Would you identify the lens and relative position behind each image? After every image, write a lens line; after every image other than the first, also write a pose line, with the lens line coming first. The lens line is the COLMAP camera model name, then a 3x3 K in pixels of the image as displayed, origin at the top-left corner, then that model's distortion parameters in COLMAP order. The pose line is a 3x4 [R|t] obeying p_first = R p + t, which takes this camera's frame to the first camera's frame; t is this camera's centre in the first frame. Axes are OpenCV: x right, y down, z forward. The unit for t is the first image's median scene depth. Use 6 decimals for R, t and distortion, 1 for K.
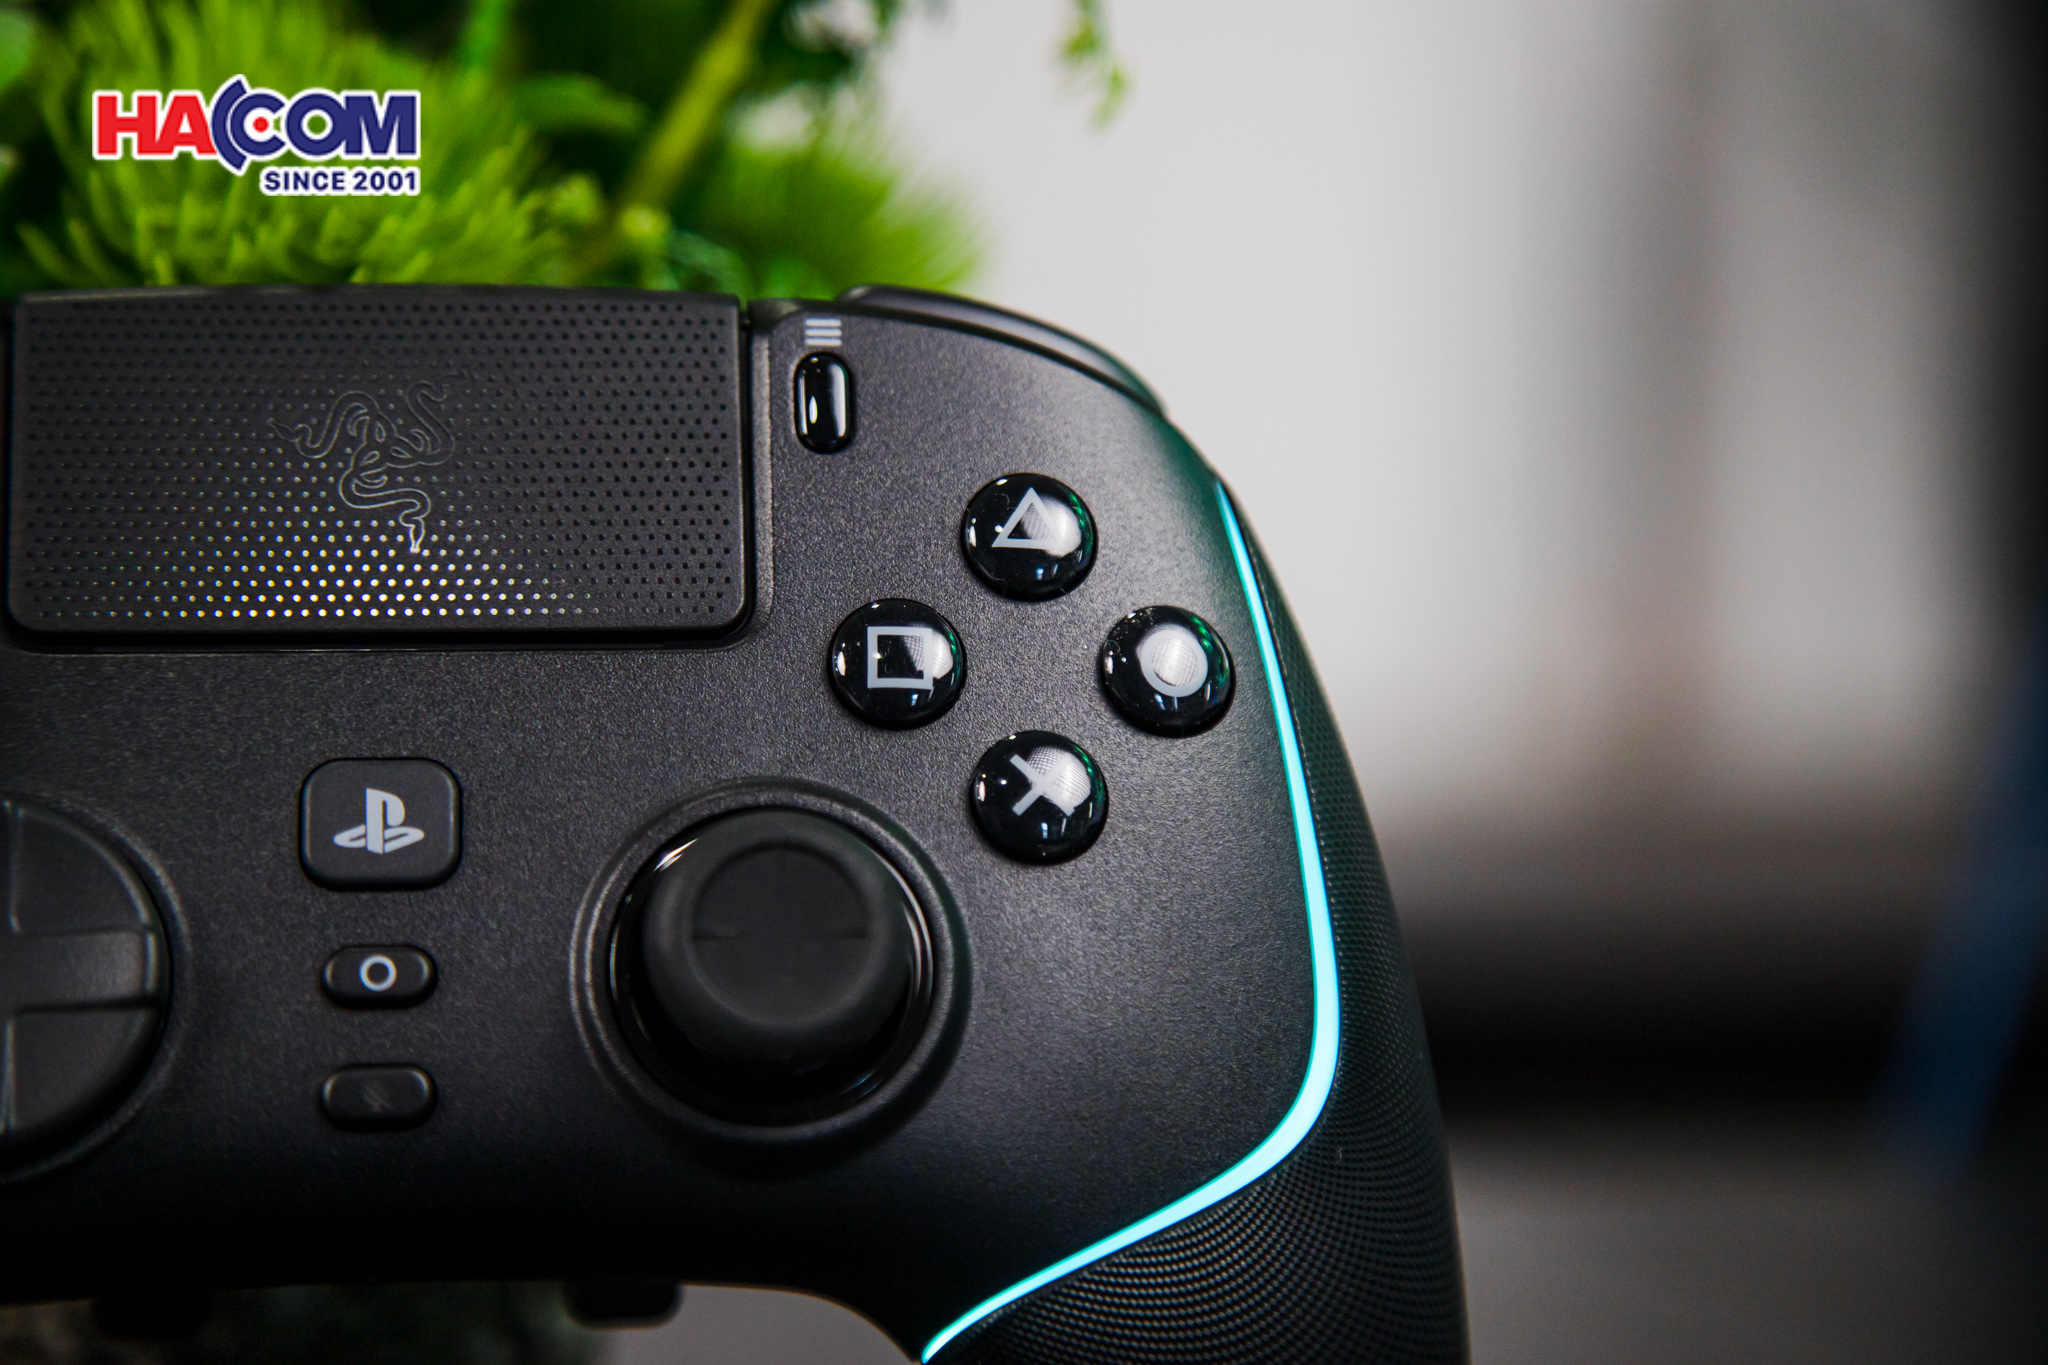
lens RADIAL K [[6108.7, 0, 1019.9], [0, 6108.7, 684.5], [0, 0, 1]] dist [0.542721, 0.000000]
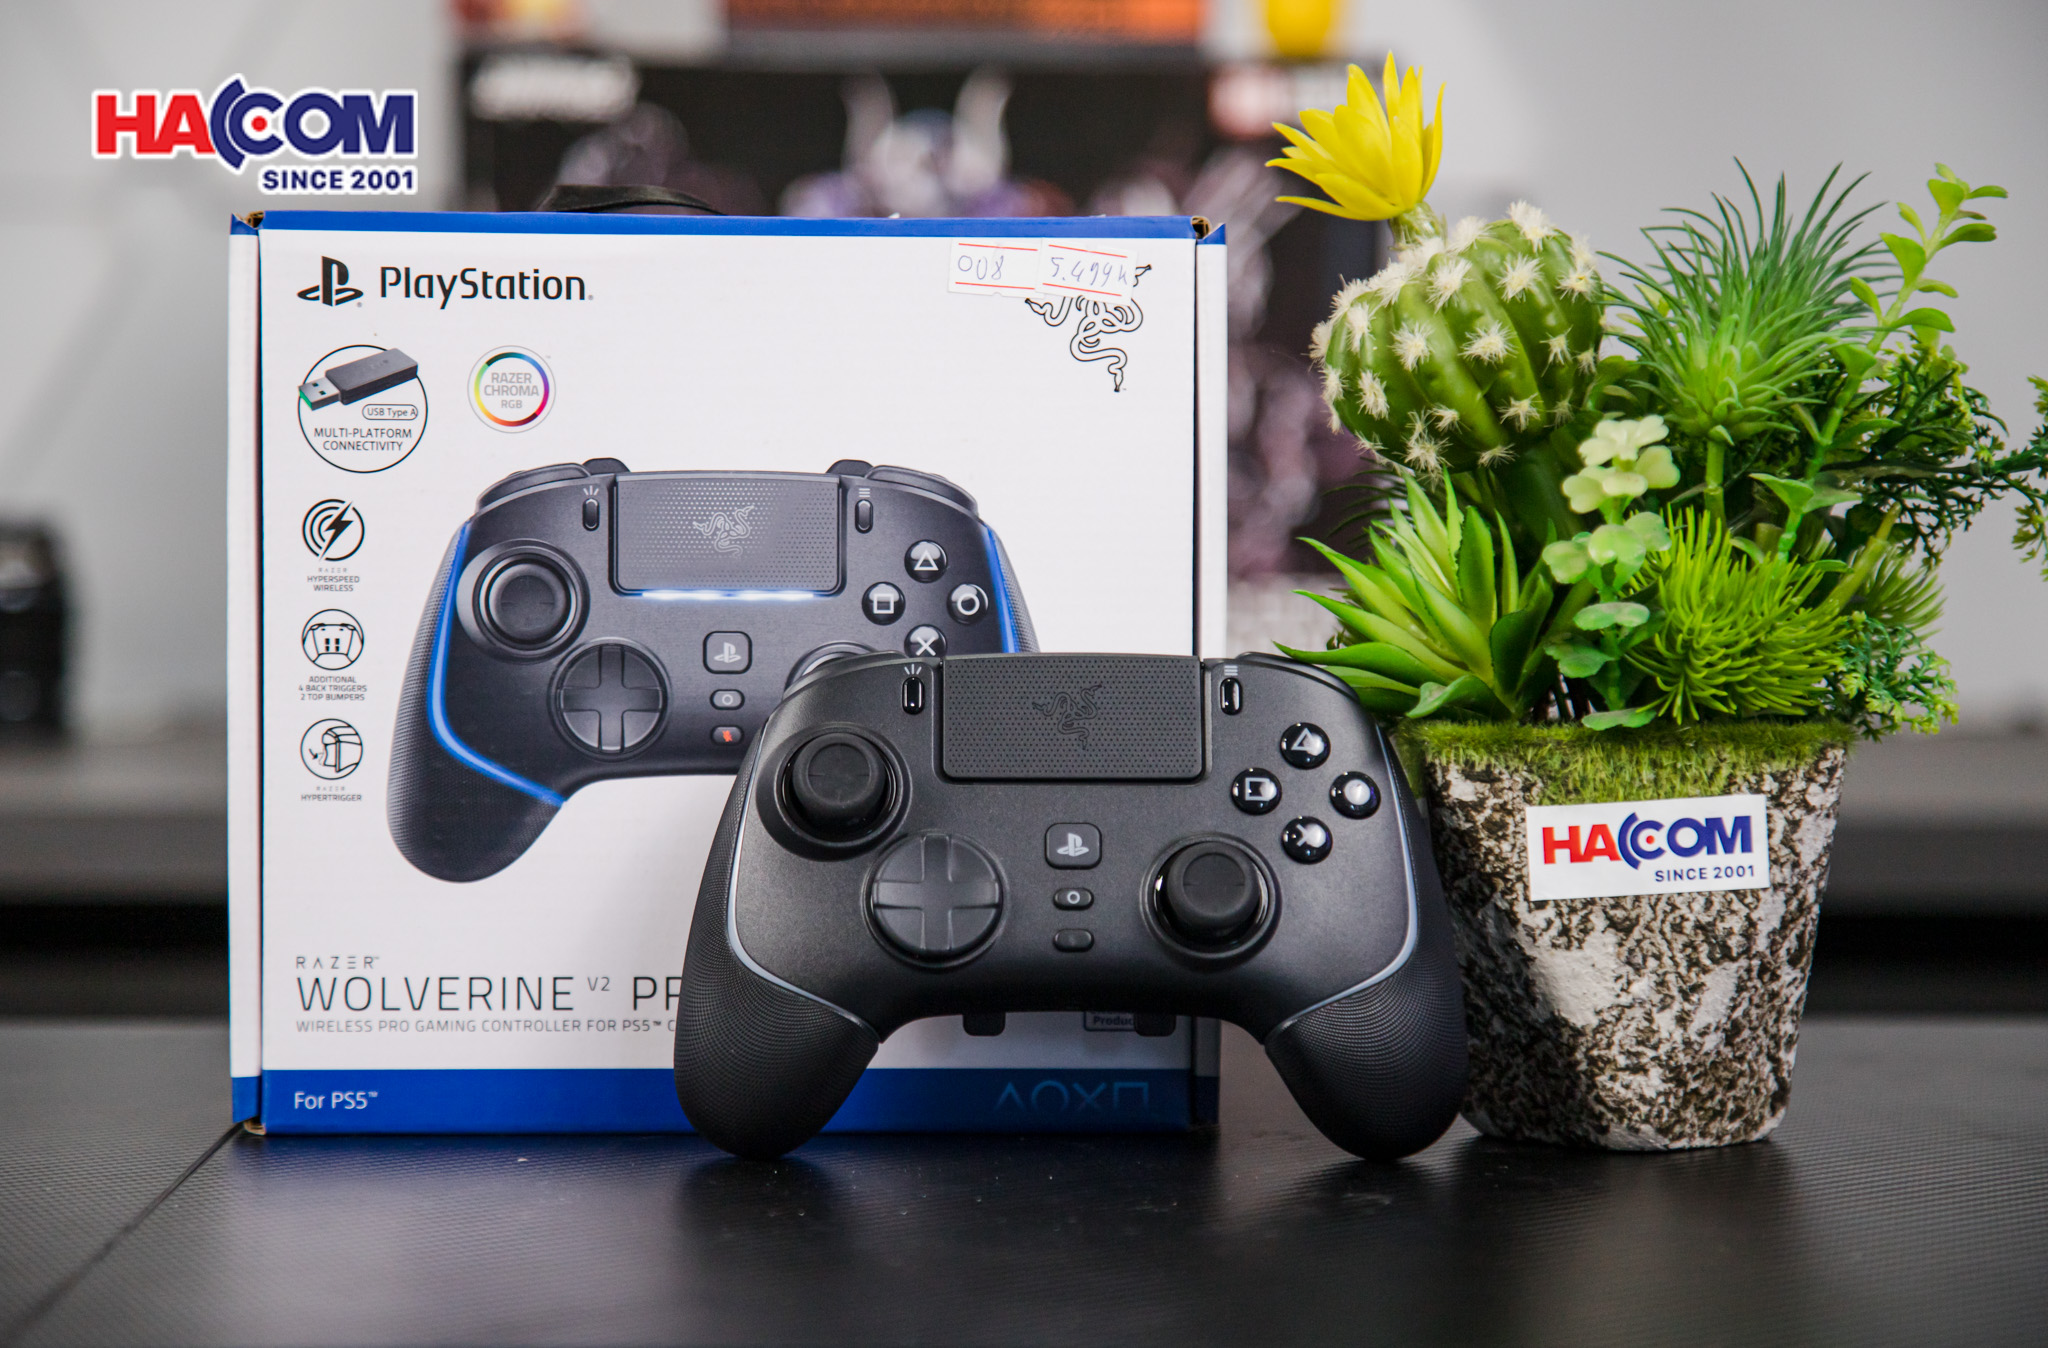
lens RADIAL K [[5567.4, 0, 1019.3], [0, 5567.4, 675.3], [0, 0, 1]] dist [1.038571, 0.000000]
pose [[0.997292, 0.008185, -0.073085, 0.058125], [-0.010208, 0.999574, -0.027348, 0.014541], [0.072830, 0.028020, 0.996951, -1.558287]]
